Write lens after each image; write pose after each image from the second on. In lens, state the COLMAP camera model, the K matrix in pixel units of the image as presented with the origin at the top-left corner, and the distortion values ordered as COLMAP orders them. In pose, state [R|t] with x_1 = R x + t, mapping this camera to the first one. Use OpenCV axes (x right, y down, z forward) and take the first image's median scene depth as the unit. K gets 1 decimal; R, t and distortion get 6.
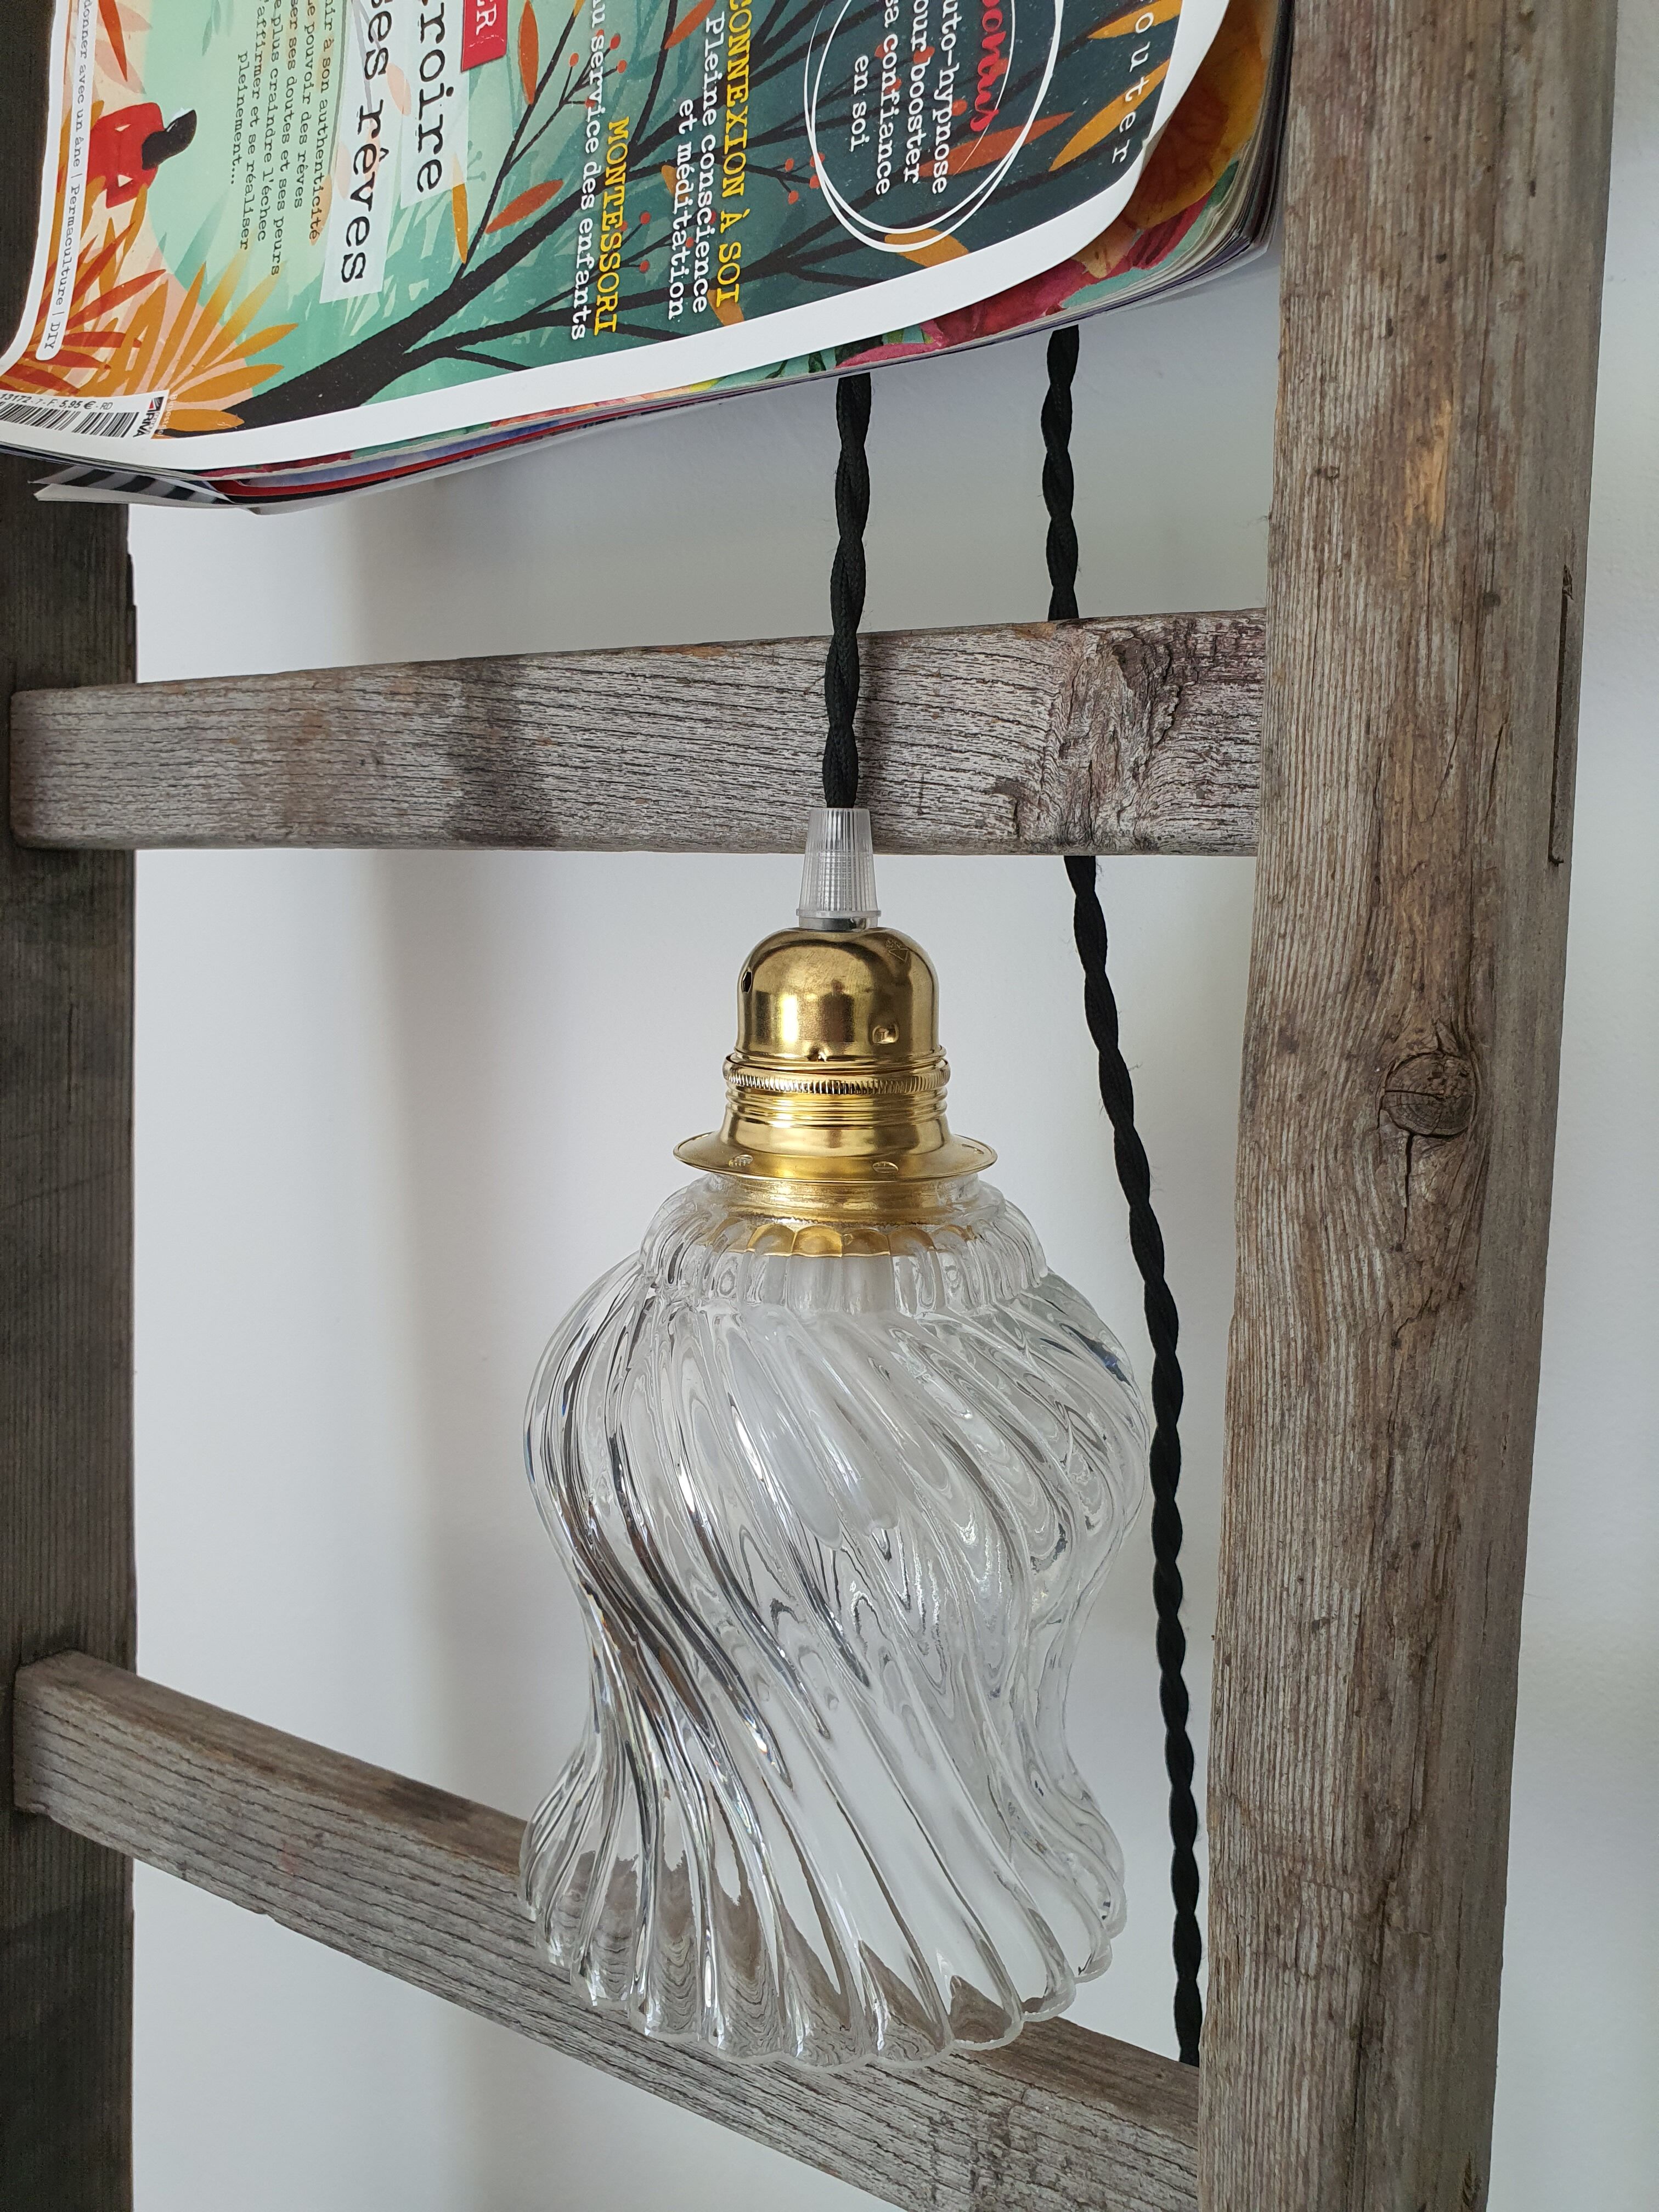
lens RADIAL K [[1662.3, 0, 889.2], [0, 1662.3, 1091.8], [0, 0, 1]] dist [-0.040438, 0.045881]
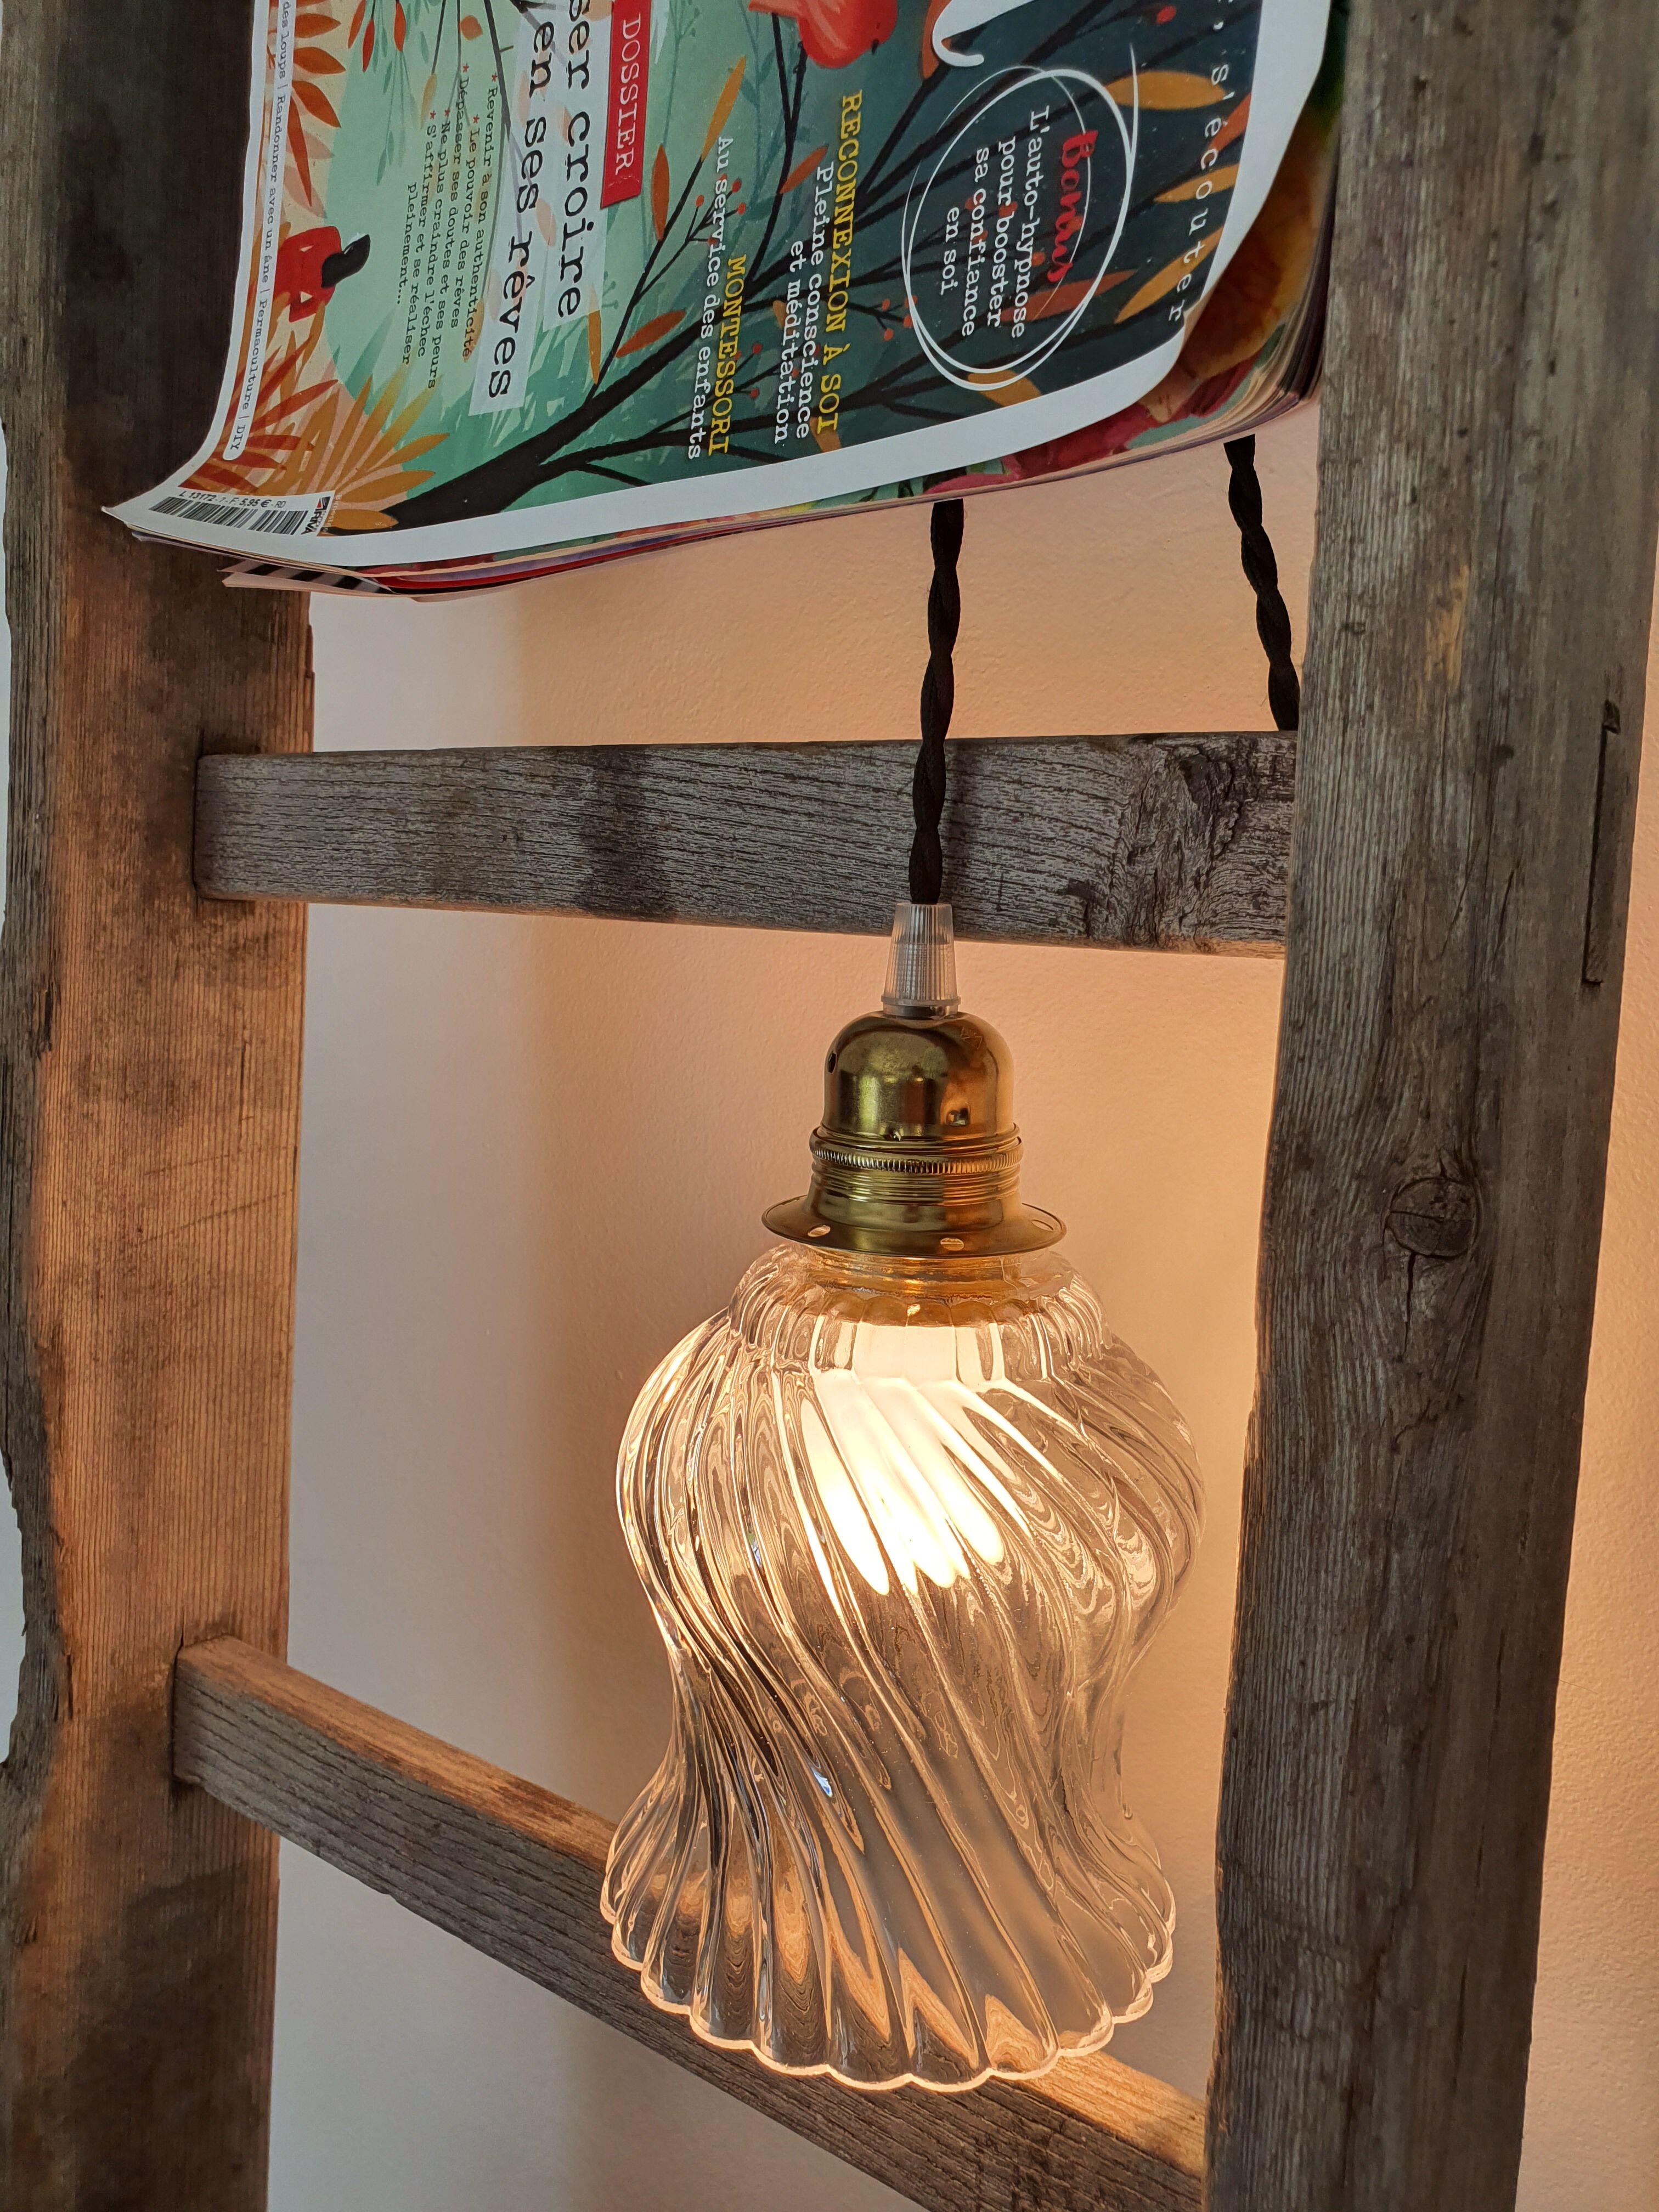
lens RADIAL K [[1662.3, 0, 889.2], [0, 1662.3, 1091.8], [0, 0, 1]] dist [-0.040438, 0.045881]
pose [[0.993787, 0.031050, -0.106880, 0.069020], [-0.031539, 0.999498, -0.002893, -0.048429], [0.106737, 0.006246, 0.994268, -0.069148]]
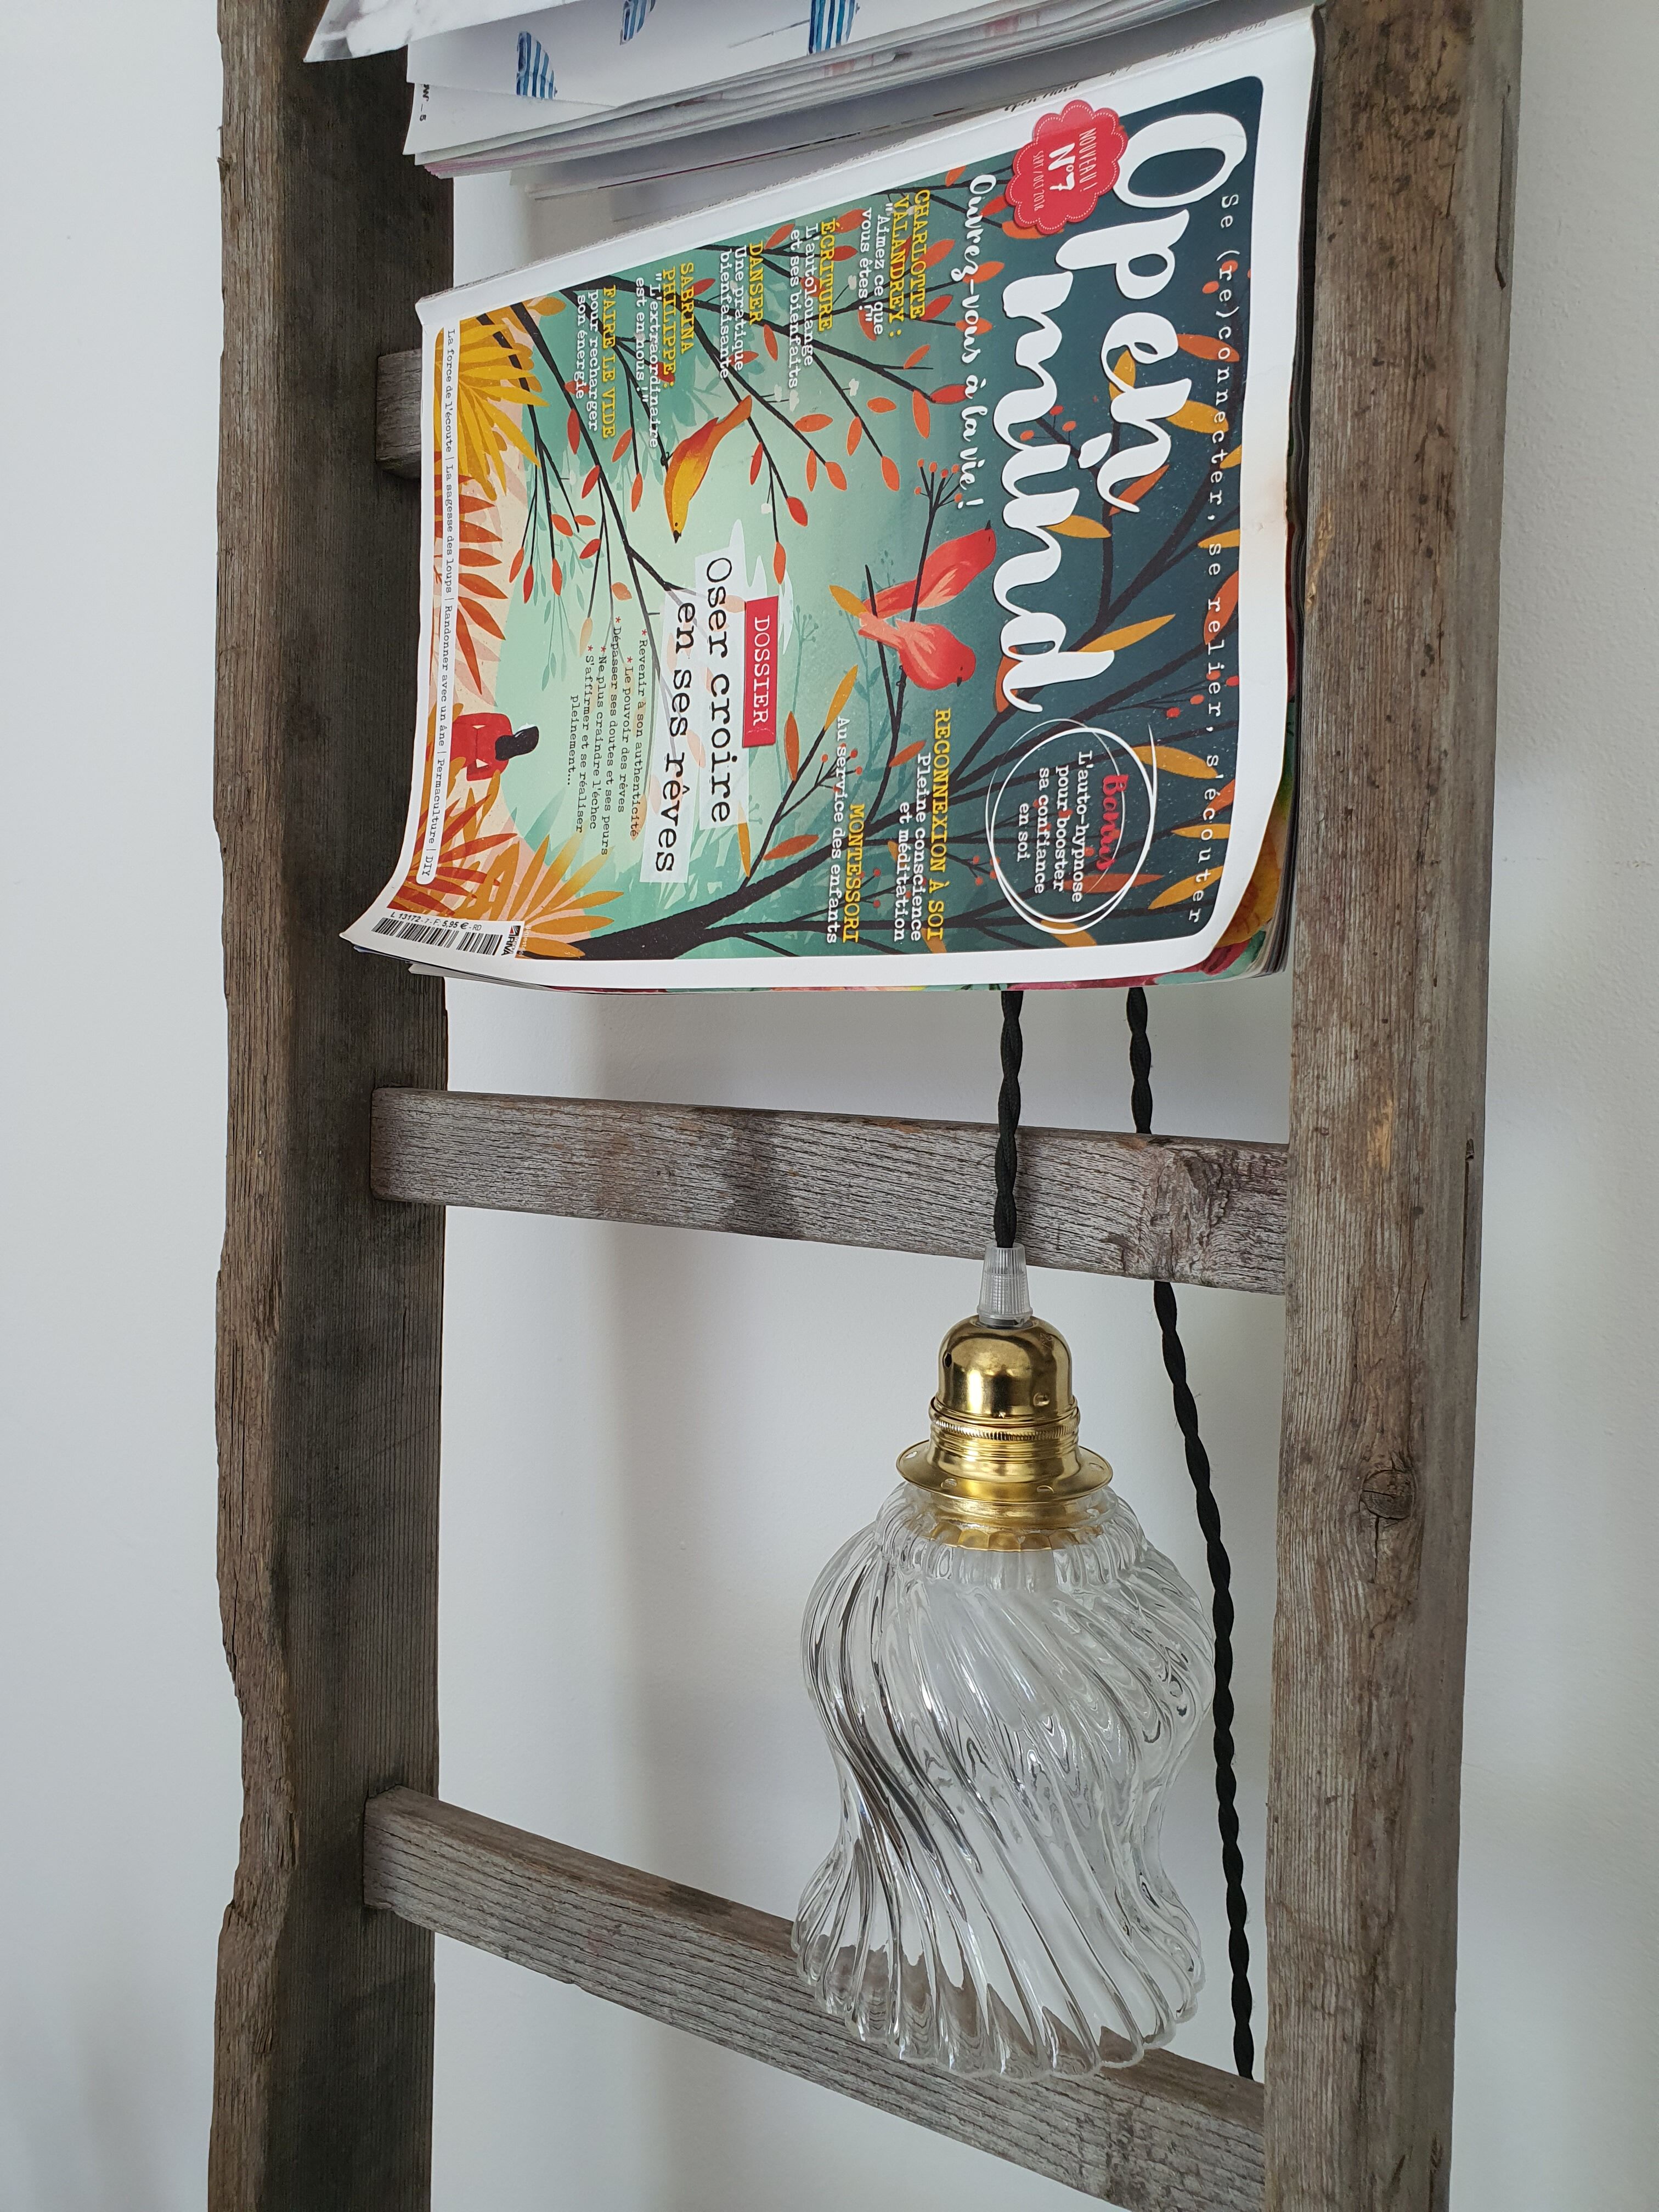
lens RADIAL K [[1634.9, 0, 854.5], [0, 1634.9, 1106.8], [0, 0, 1]] dist [0.070936, -0.109982]
pose [[0.999774, -0.011336, -0.017997, -0.149937], [0.010768, 0.999450, -0.031351, -0.268686], [0.018342, 0.031150, 0.999346, -0.571334]]
